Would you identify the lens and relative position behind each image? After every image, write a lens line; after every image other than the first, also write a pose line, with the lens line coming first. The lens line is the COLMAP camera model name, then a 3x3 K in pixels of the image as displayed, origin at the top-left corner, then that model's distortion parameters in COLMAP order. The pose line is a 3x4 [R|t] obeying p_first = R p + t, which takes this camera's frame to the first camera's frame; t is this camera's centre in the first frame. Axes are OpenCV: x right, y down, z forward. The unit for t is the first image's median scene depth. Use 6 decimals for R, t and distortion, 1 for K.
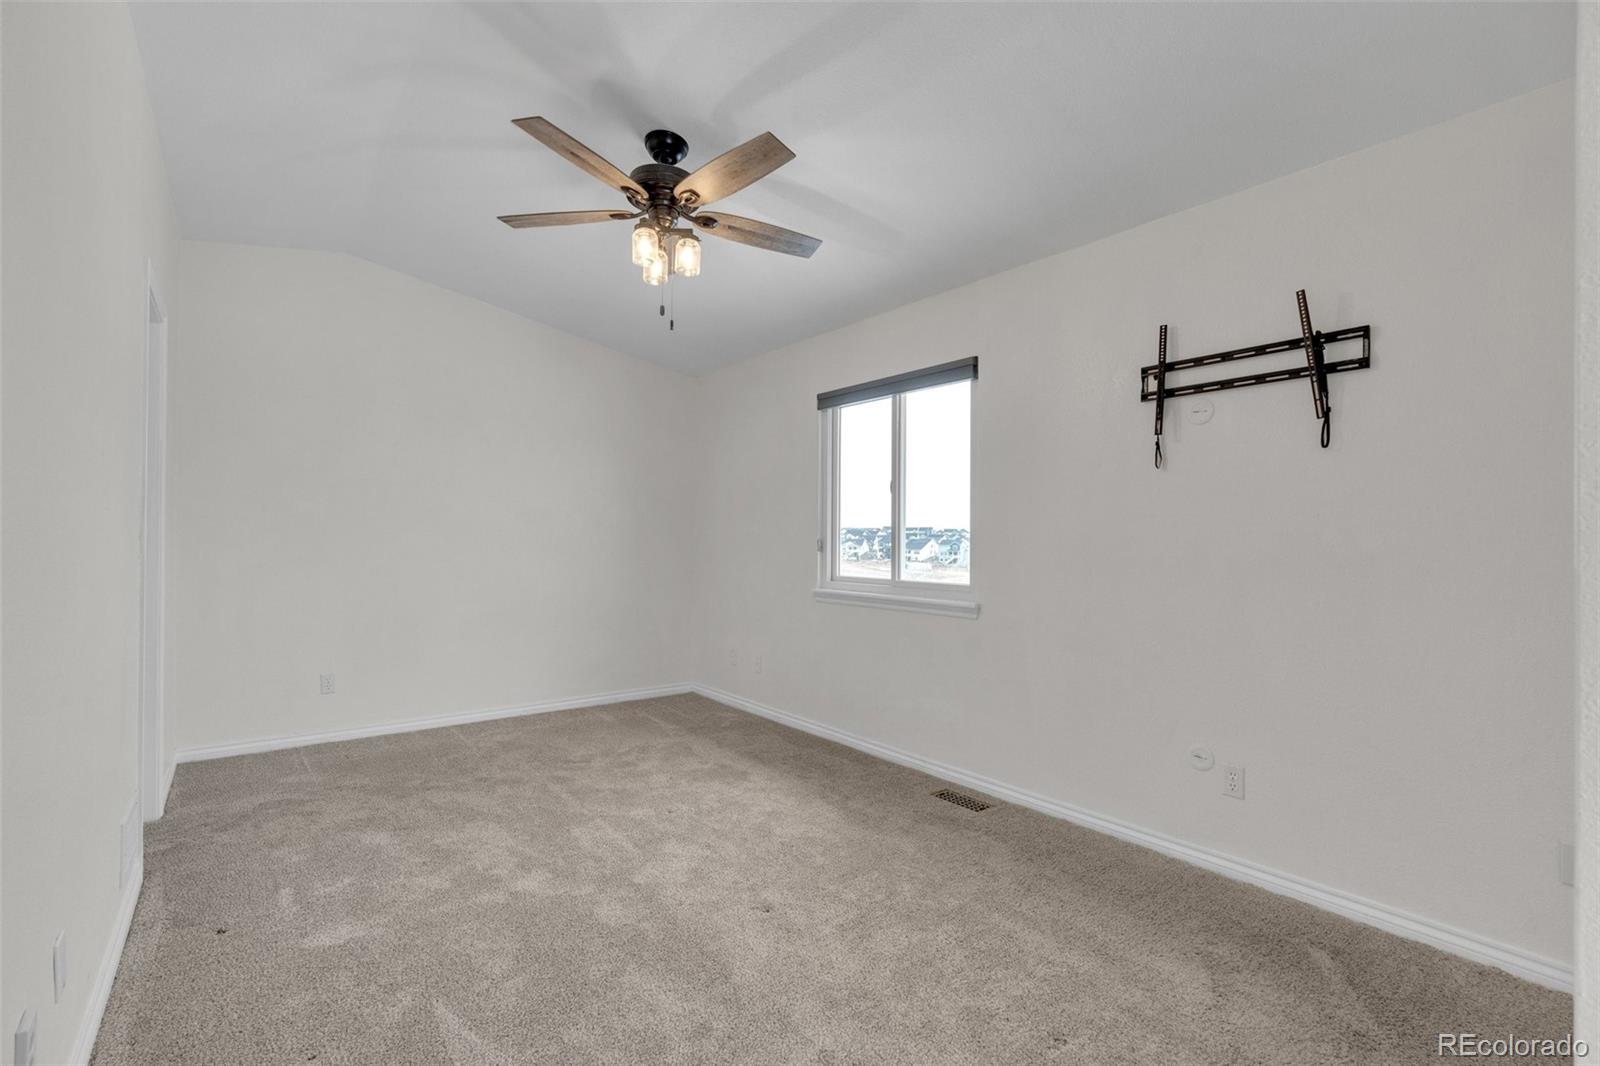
lens RADIAL K [[711.0, 0, 788.5], [0, 711.0, 534.0], [0, 0, 1]] dist [-0.010402, 0.004186]
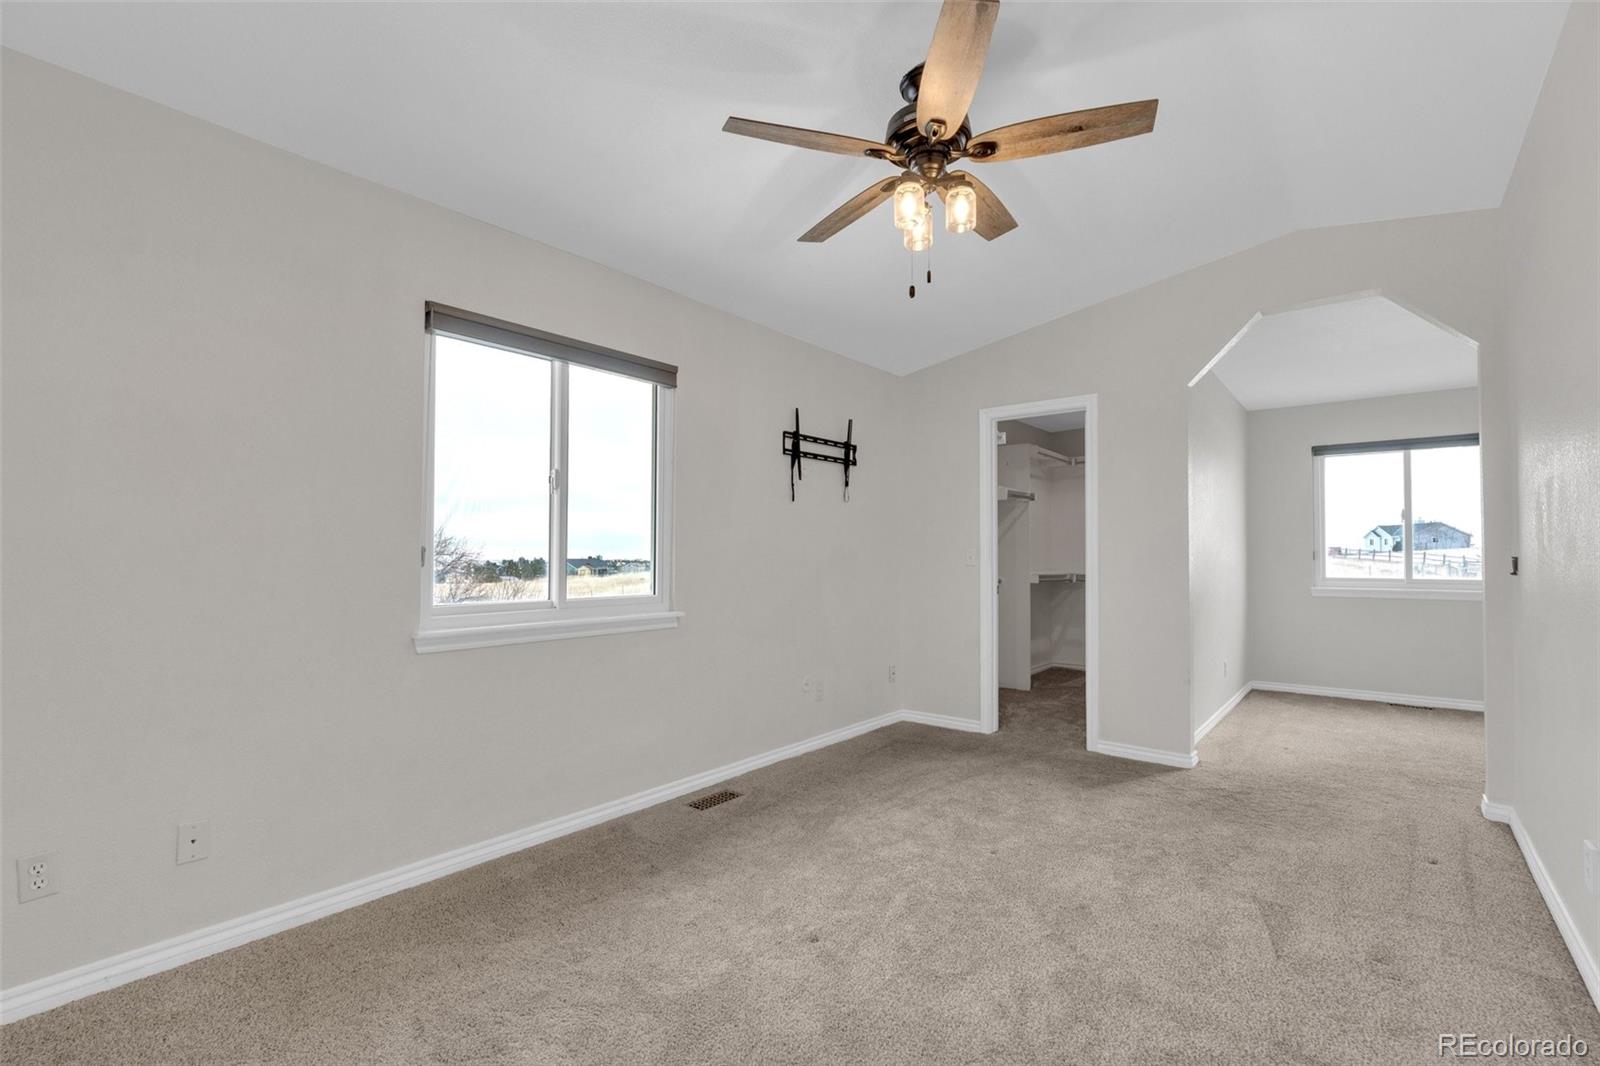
lens RADIAL K [[711.7, 0, 802.2], [0, 711.7, 541.4], [0, 0, 1]] dist [-0.009492, -0.000500]
pose [[-0.231822, 0.008271, 0.972723, -0.956589], [-0.009453, 0.999897, -0.010755, 0.008325], [-0.972712, -0.011689, -0.231720, 1.335503]]
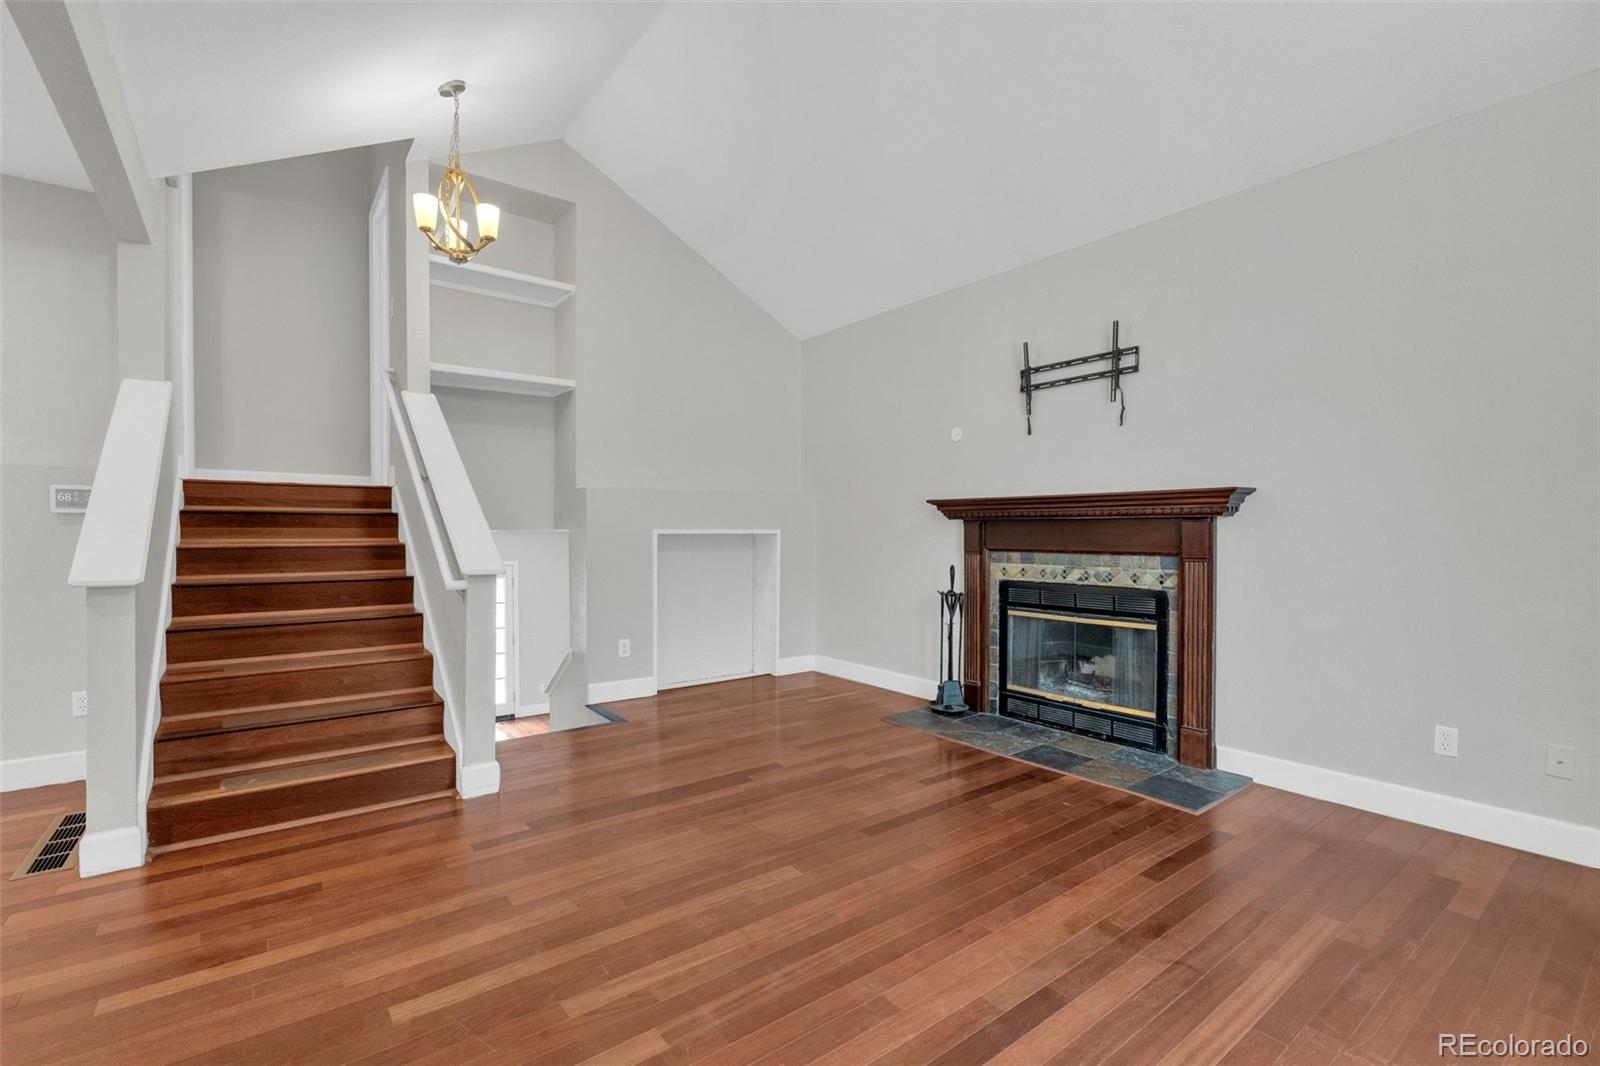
lens RADIAL K [[711.0, 0, 798.6], [0, 711.0, 541.3], [0, 0, 1]] dist [-0.010402, 0.004186]
pose [[0.999999, 0.001692, 0.000332, 0.025620], [-0.001699, 0.999767, 0.021526, 0.101509], [-0.000296, -0.021527, 0.999768, -0.536117]]
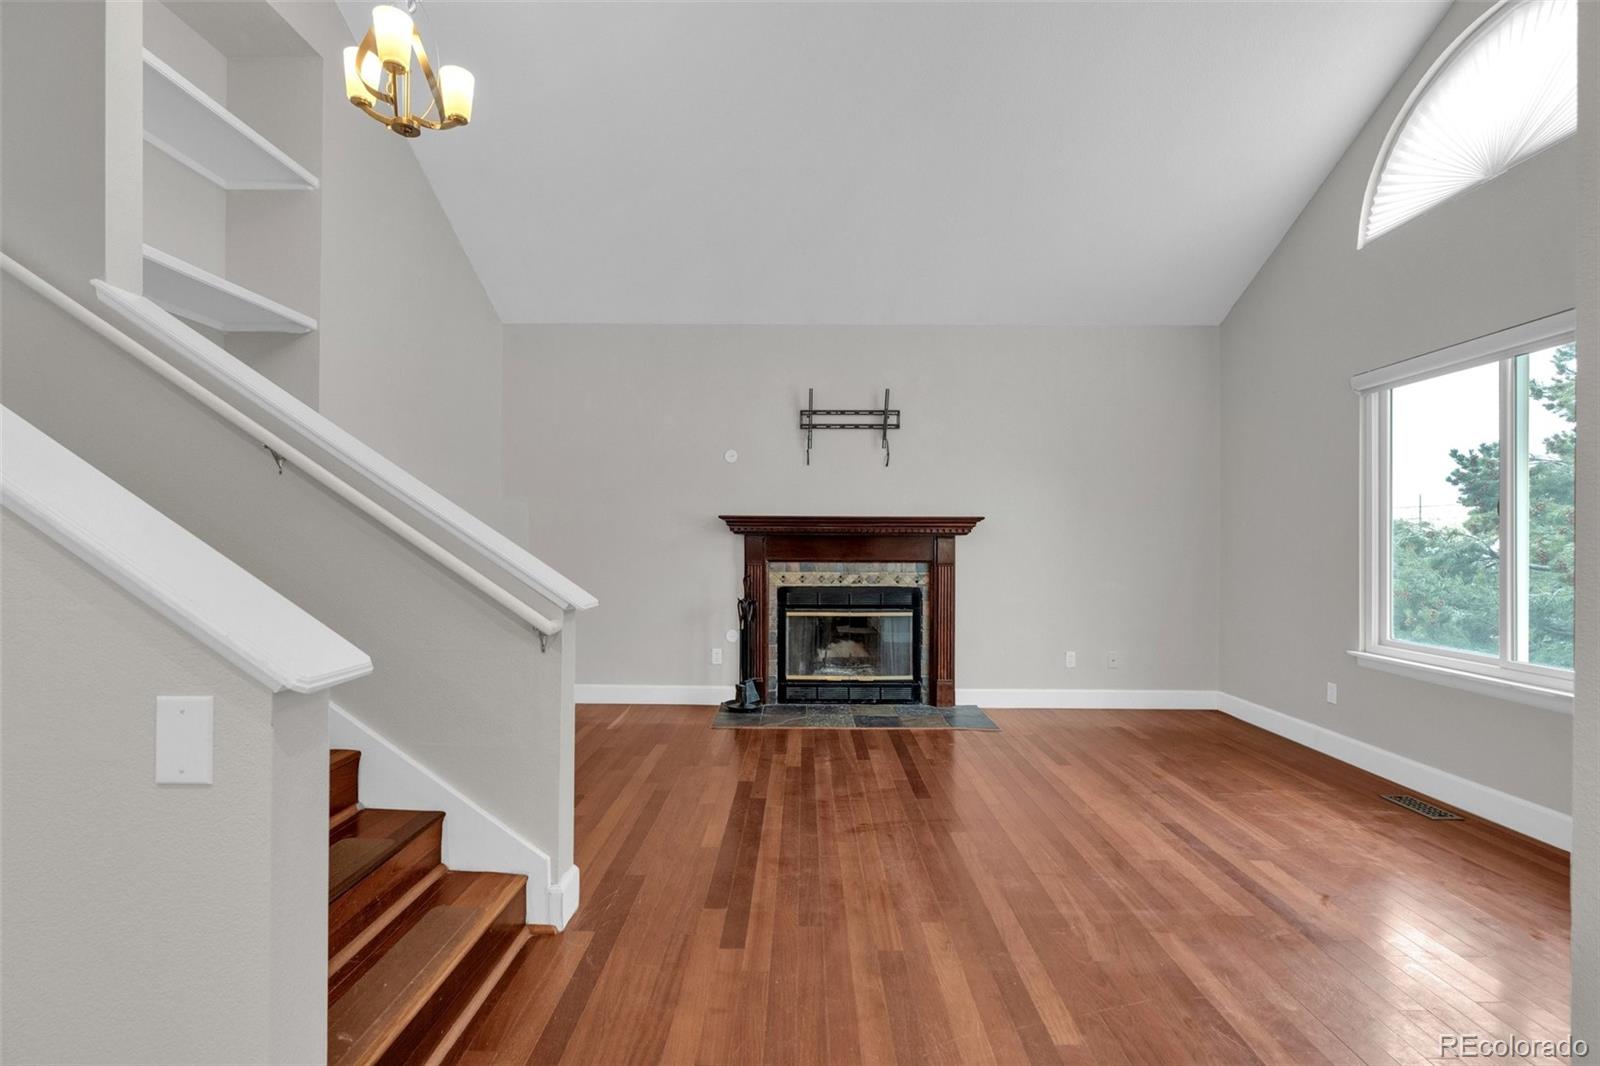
lens RADIAL K [[711.0, 0, 794.7], [0, 711.0, 539.5], [0, 0, 1]] dist [-0.010402, 0.004186]
pose [[0.618923, 0.004798, 0.785437, -0.954452], [-0.010931, 0.999937, 0.002505, 0.093979], [-0.785375, -0.010136, 0.618937, -0.118141]]
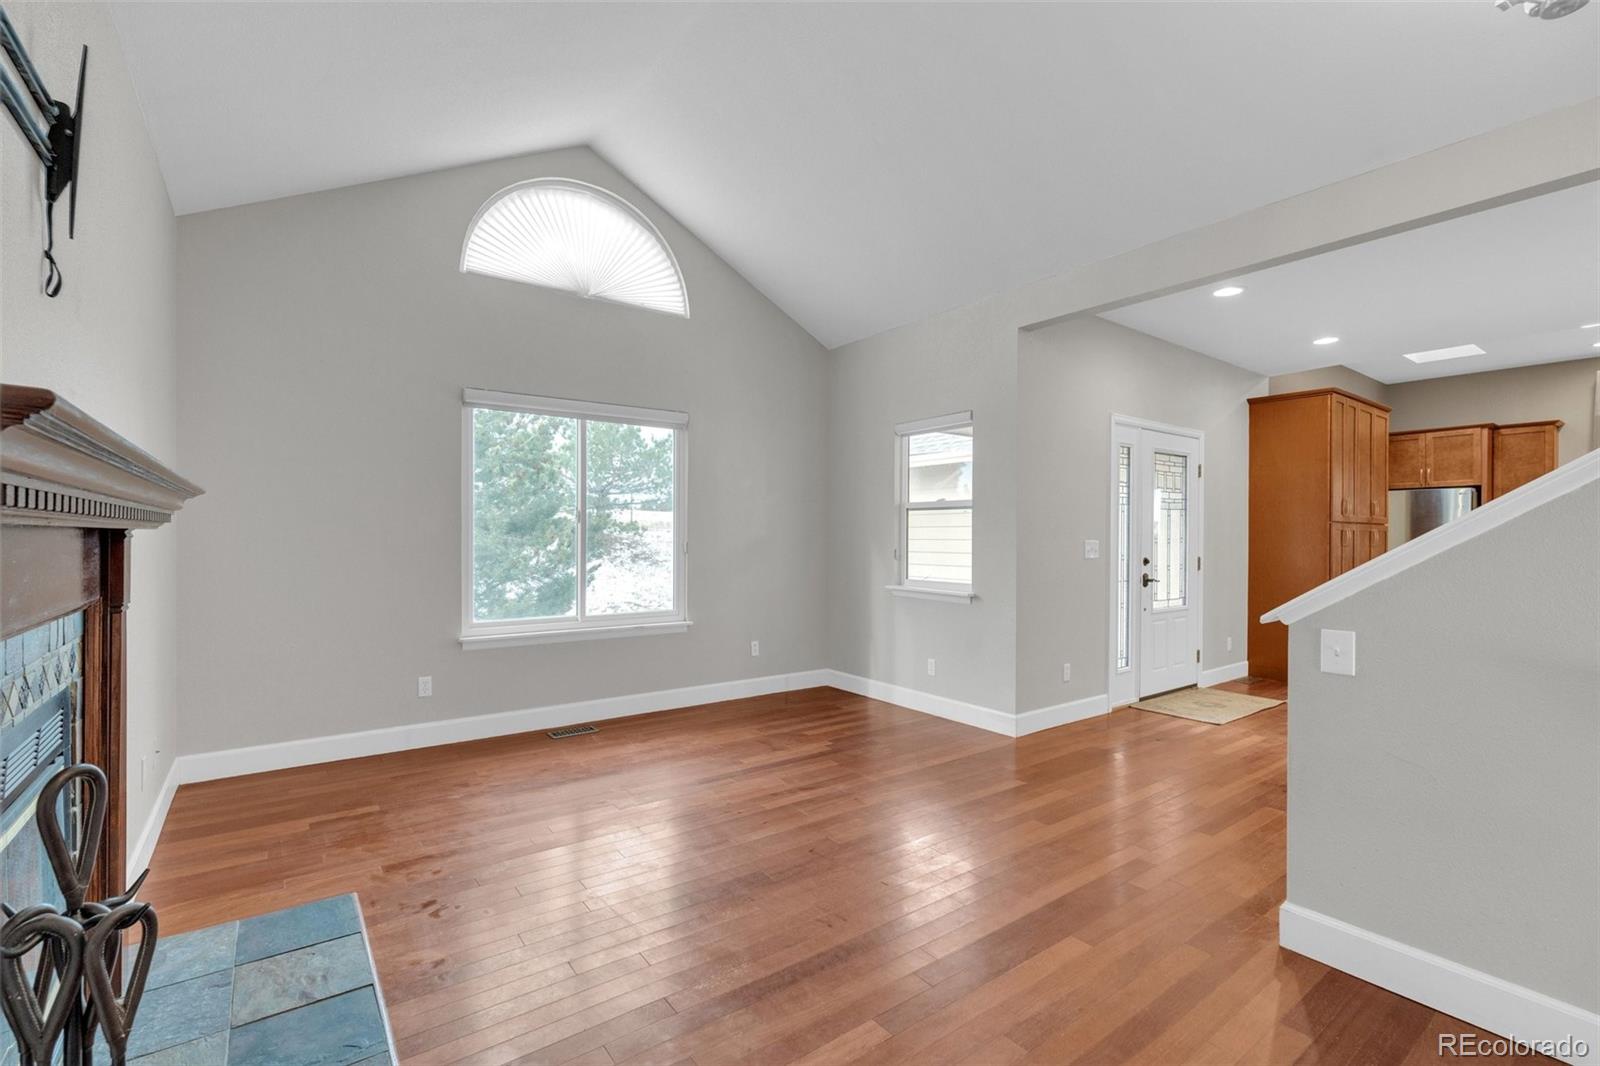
lens RADIAL K [[711.0, 0, 797.2], [0, 711.0, 542.5], [0, 0, 1]] dist [-0.010402, 0.004186]
pose [[-0.999821, -0.008368, 0.016940, 0.064433], [-0.008318, 0.999961, 0.002988, 0.088489], [-0.016964, 0.002847, -0.999852, 1.377173]]
